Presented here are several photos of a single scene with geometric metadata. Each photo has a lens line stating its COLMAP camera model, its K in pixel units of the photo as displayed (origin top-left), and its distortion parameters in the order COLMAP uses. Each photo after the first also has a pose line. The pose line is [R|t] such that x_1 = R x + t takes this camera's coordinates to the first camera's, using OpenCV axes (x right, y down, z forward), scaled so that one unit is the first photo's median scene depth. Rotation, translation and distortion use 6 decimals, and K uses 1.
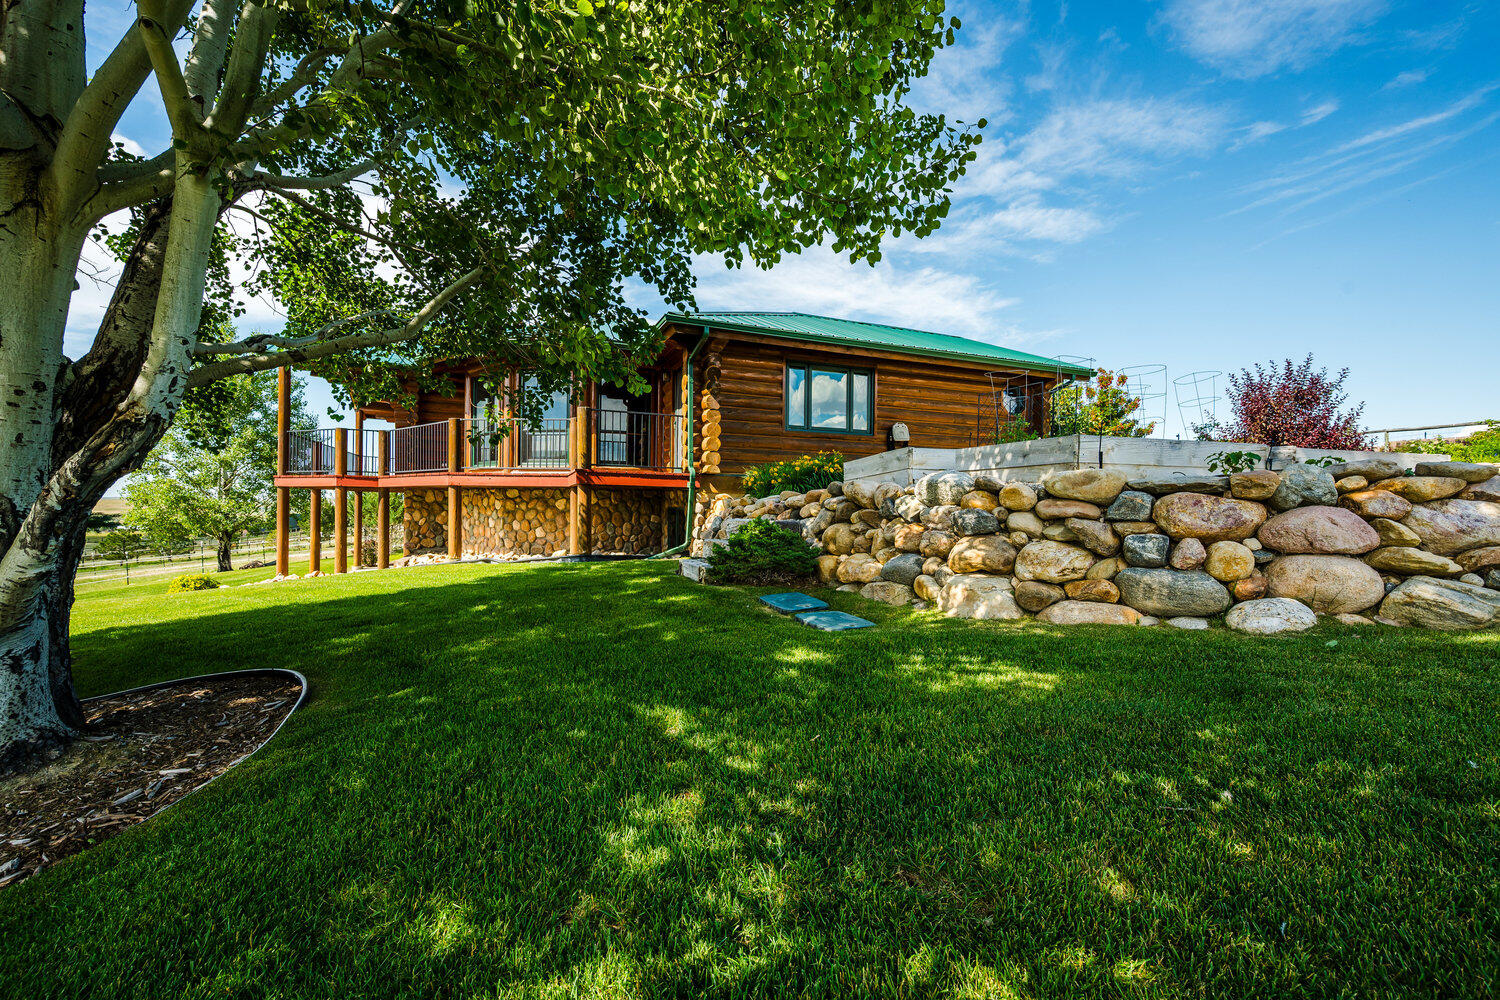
lens RADIAL K [[640.3, 0, 750.0], [0, 640.3, 500.0], [0, 0, 1]] dist [-0.002799, -0.000541]
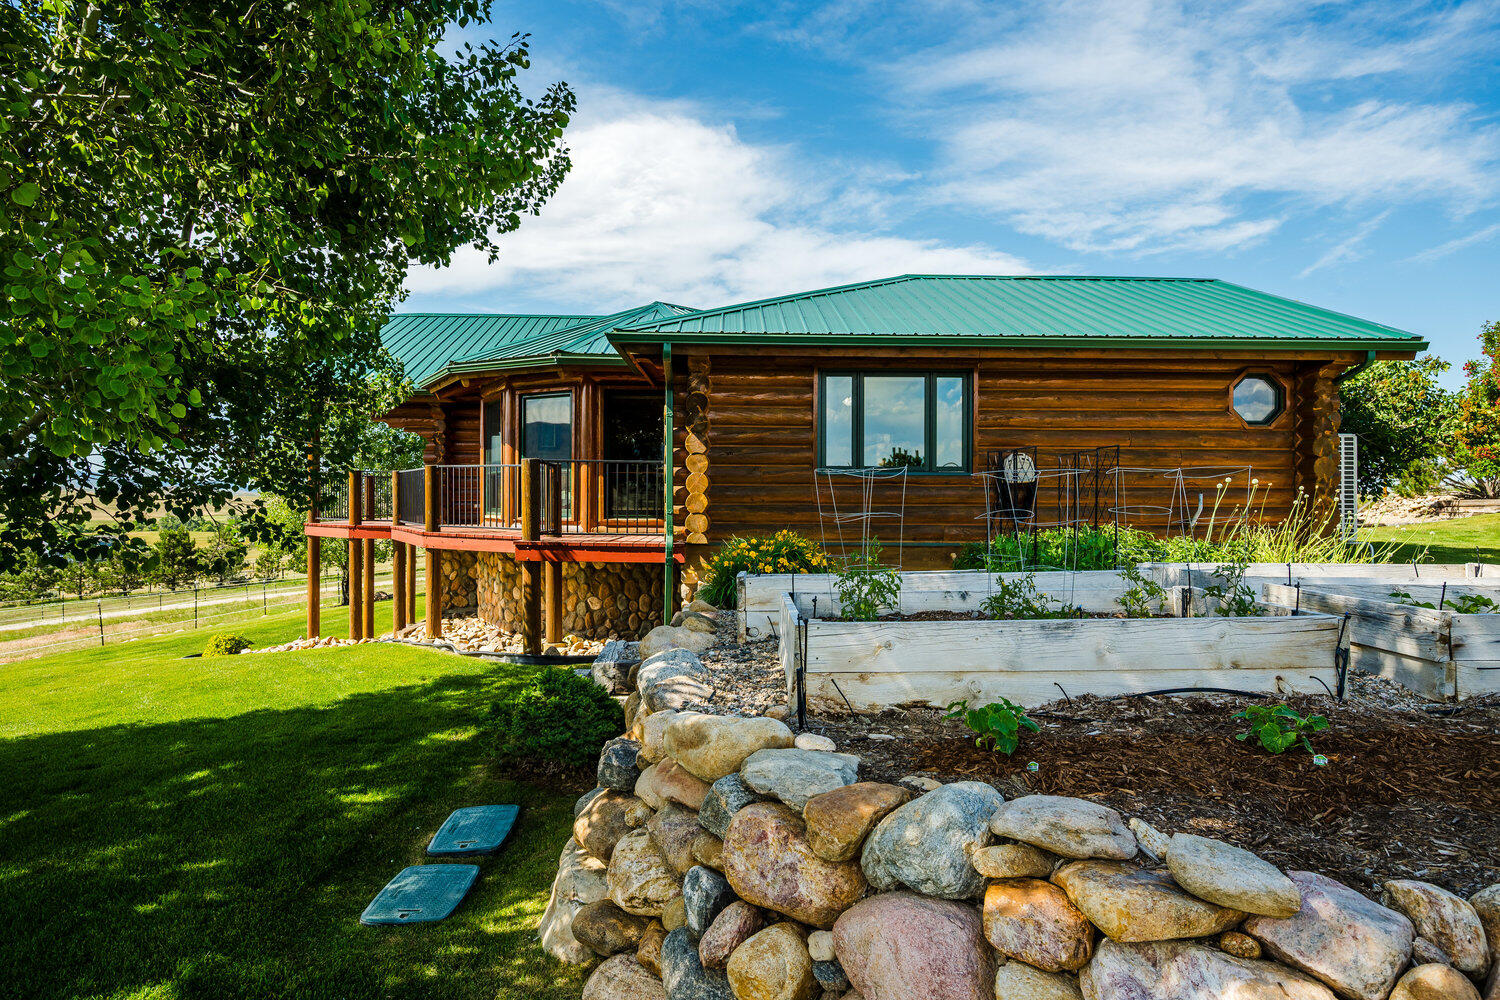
lens RADIAL K [[883.2, 0, 750.0], [0, 883.2, 500.0], [0, 0, 1]] dist [0.004687, 0.002024]
pose [[0.928237, -0.004329, -0.371964, 0.123795], [0.011796, 0.999772, 0.017802, -0.036969], [0.371803, -0.020913, 0.928076, 0.041527]]
